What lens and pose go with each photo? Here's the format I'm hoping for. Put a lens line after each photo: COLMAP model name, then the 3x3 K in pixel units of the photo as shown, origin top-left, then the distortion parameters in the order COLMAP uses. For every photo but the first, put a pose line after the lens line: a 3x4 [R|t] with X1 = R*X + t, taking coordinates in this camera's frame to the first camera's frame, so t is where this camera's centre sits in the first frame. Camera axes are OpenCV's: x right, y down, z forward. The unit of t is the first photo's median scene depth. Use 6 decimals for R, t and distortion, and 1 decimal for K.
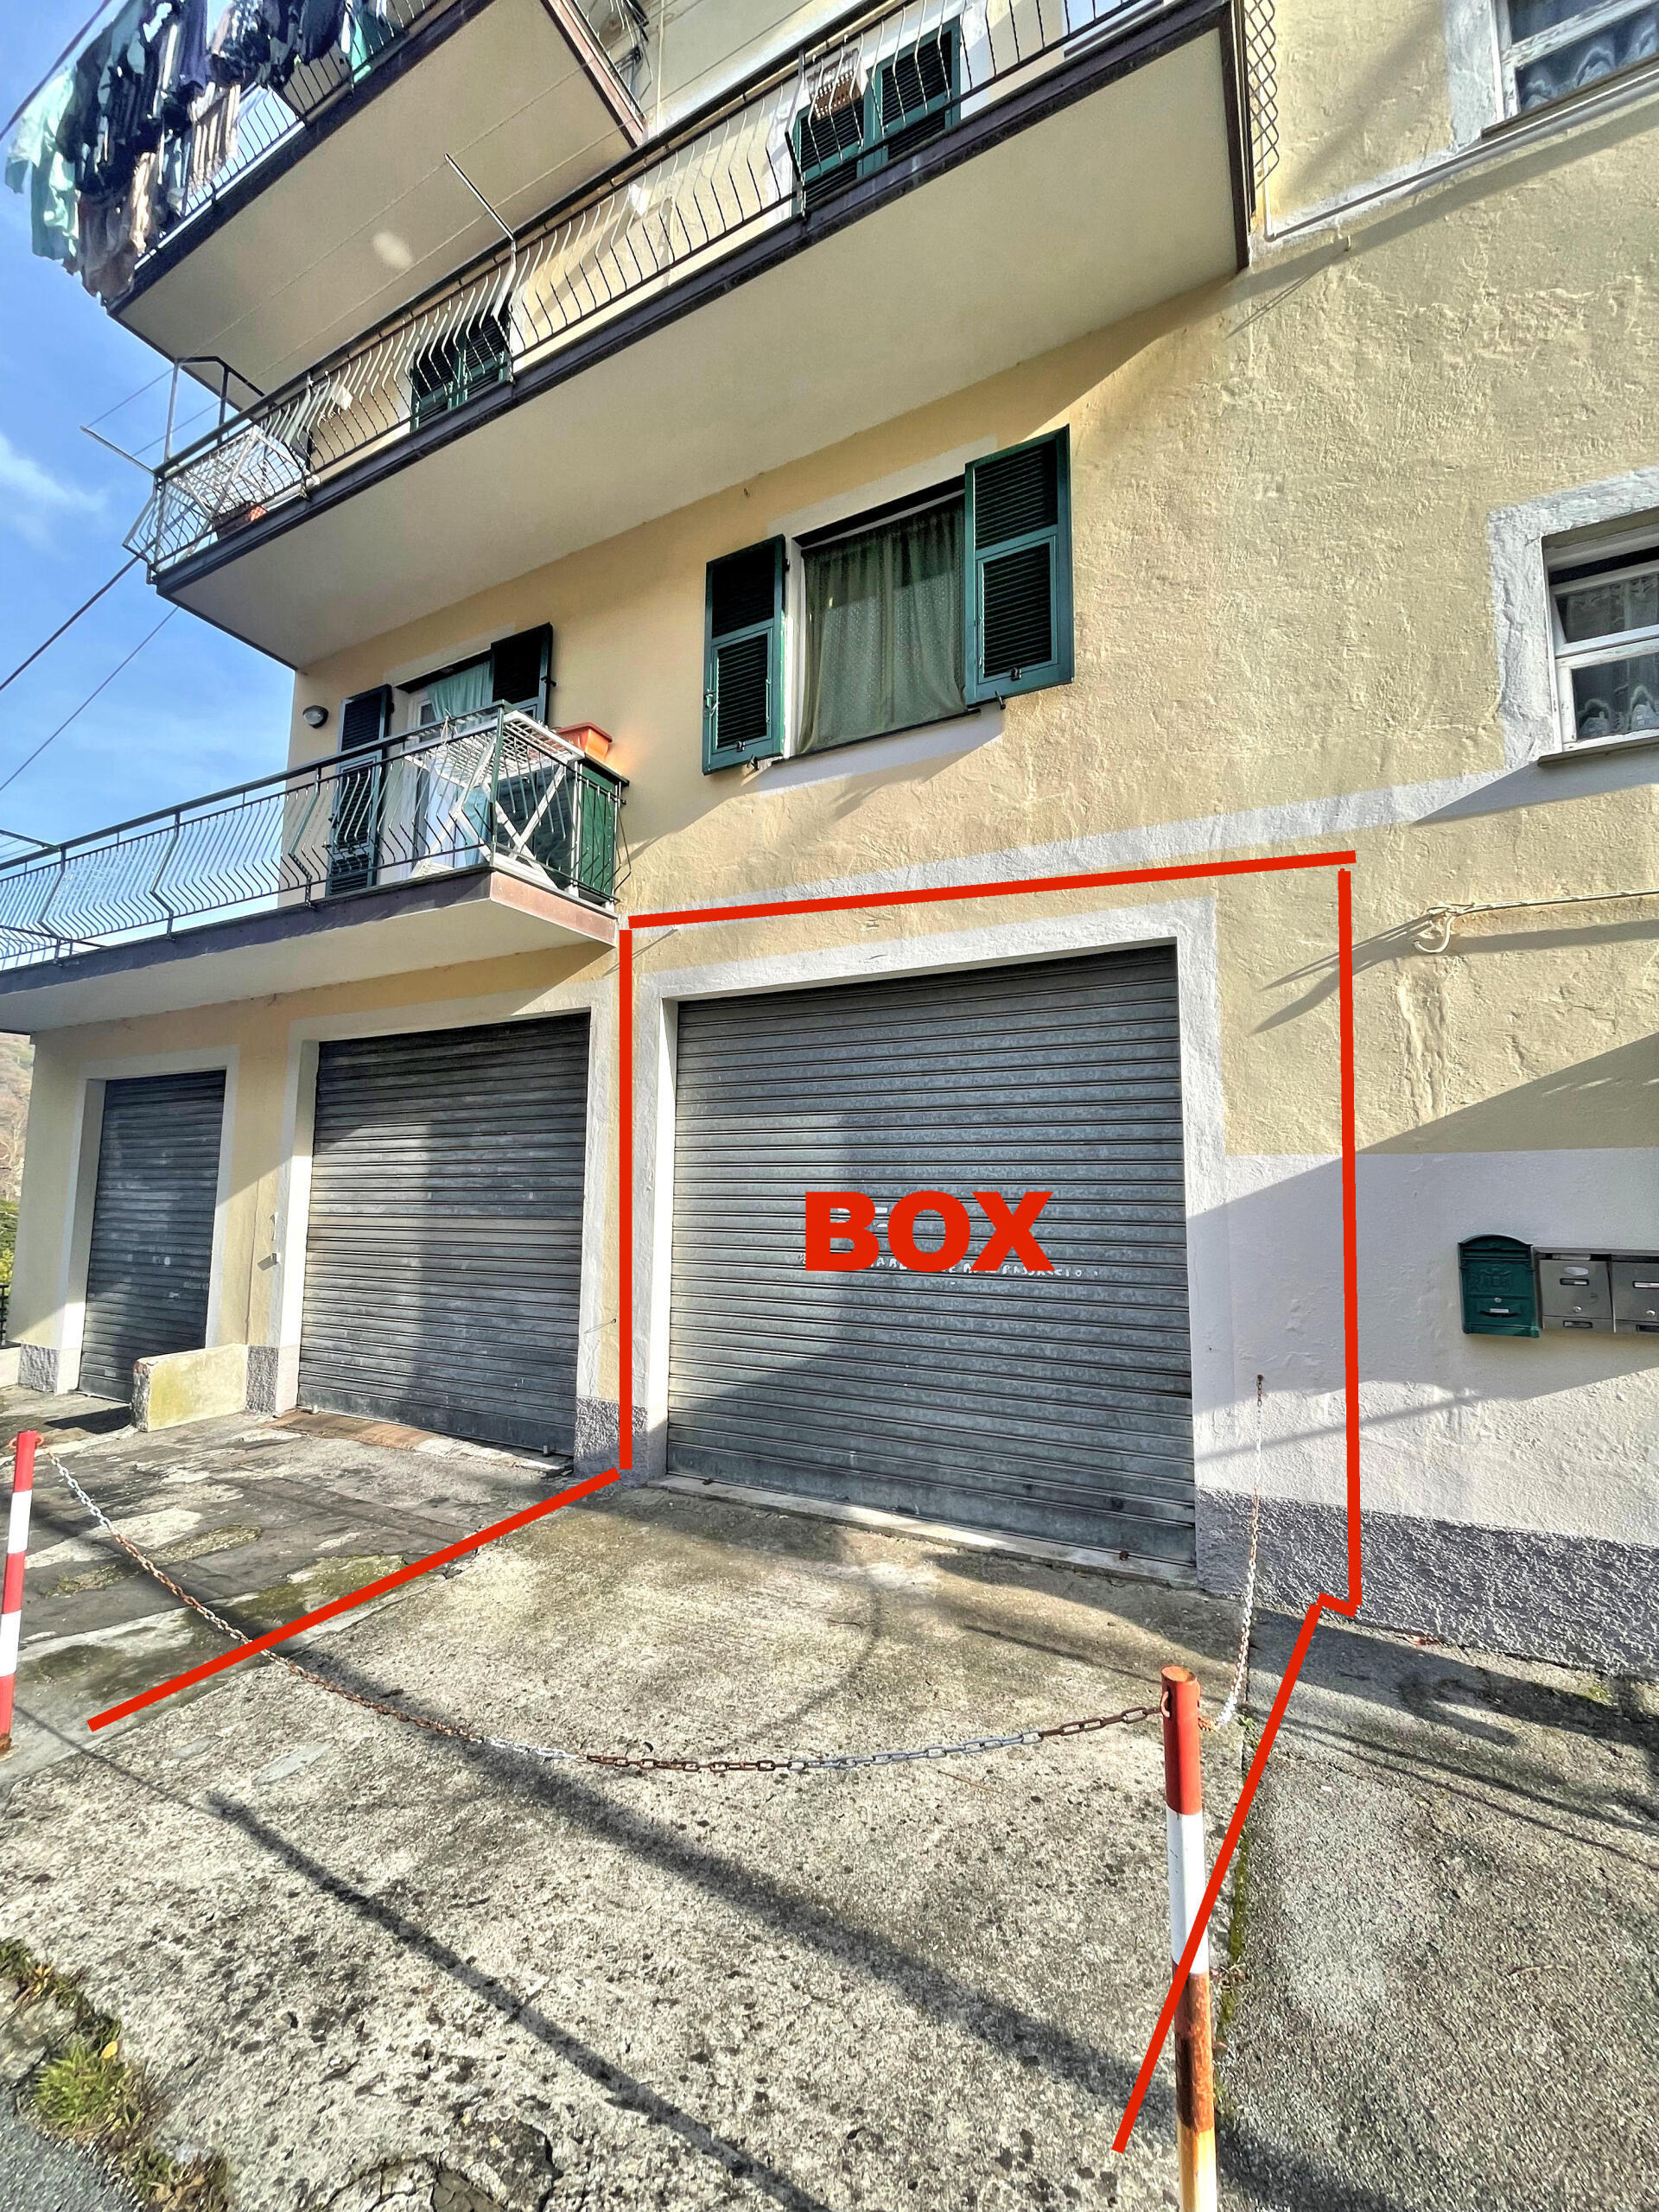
lens RADIAL K [[895.8, 0, 809.5], [0, 895.8, 1109.2], [0, 0, 1]] dist [0.000487, 0.000707]
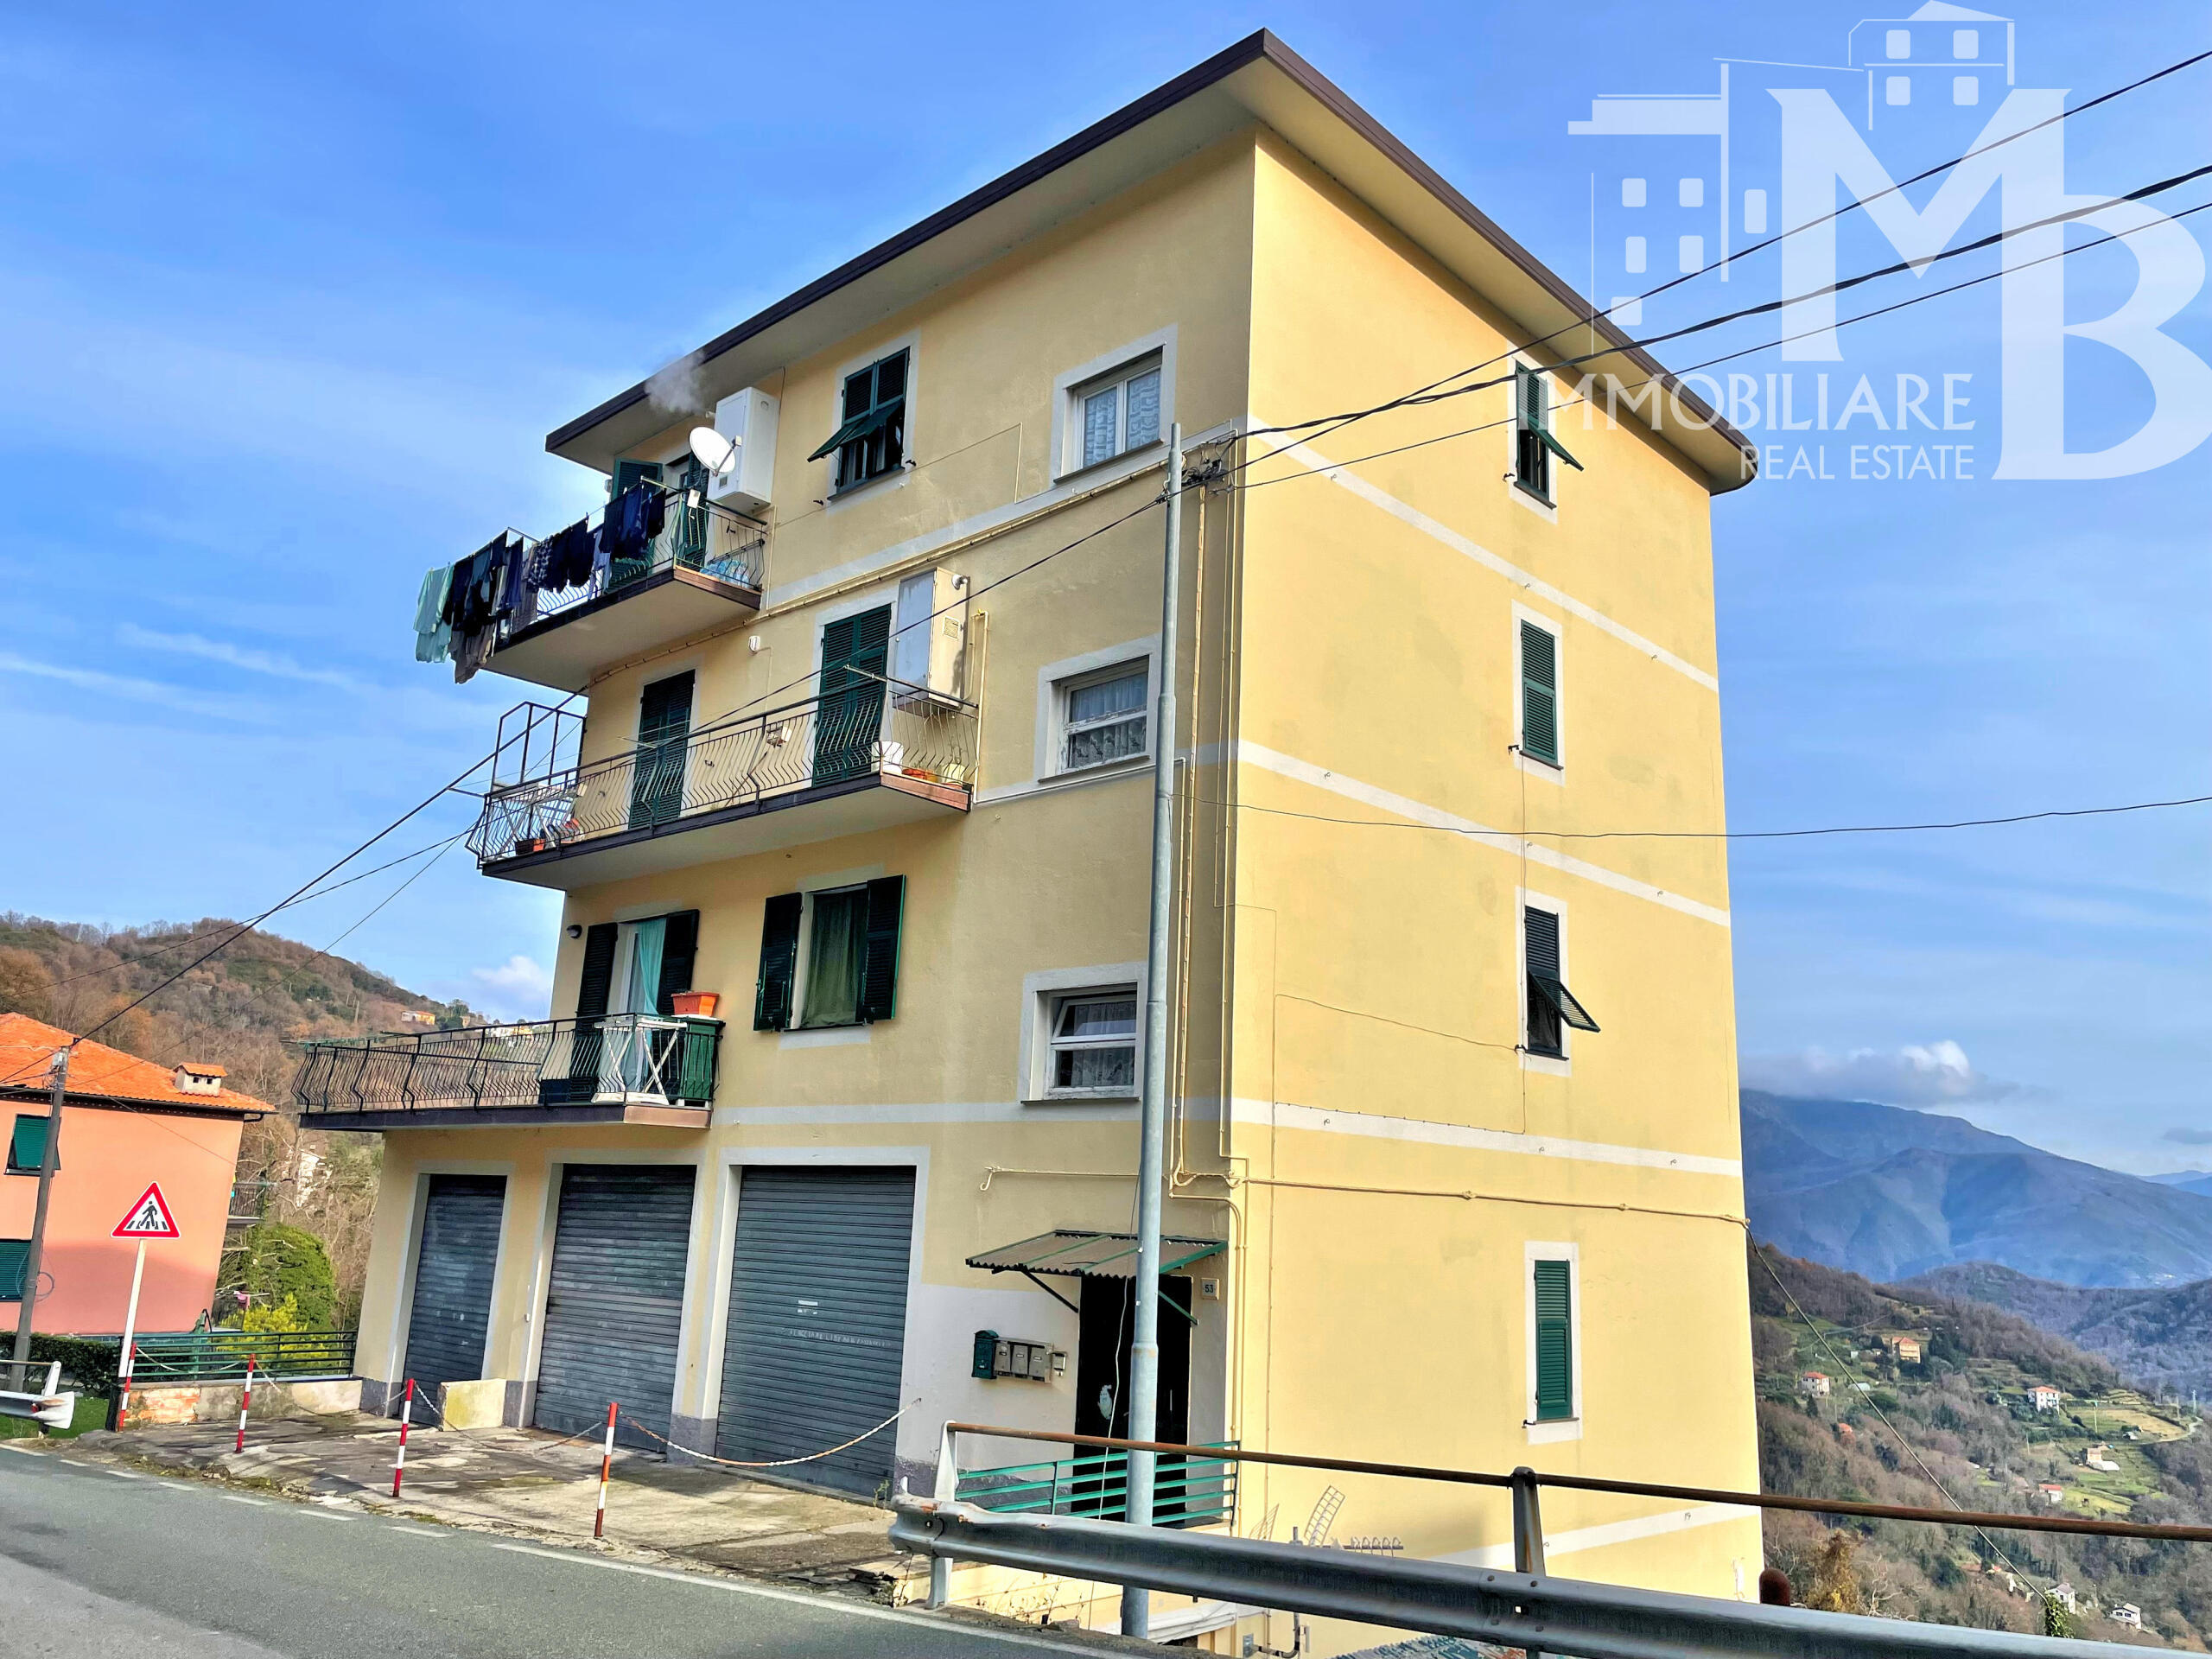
lens RADIAL K [[1664.7, 0, 1121.4], [0, 1664.7, 824.3], [0, 0, 1]] dist [0.028078, -0.003392]
pose [[0.965176, -0.032837, -0.259531, 1.559149], [-0.003487, 0.990388, -0.138274, -0.372191], [0.261577, 0.134363, 0.955785, -2.120813]]
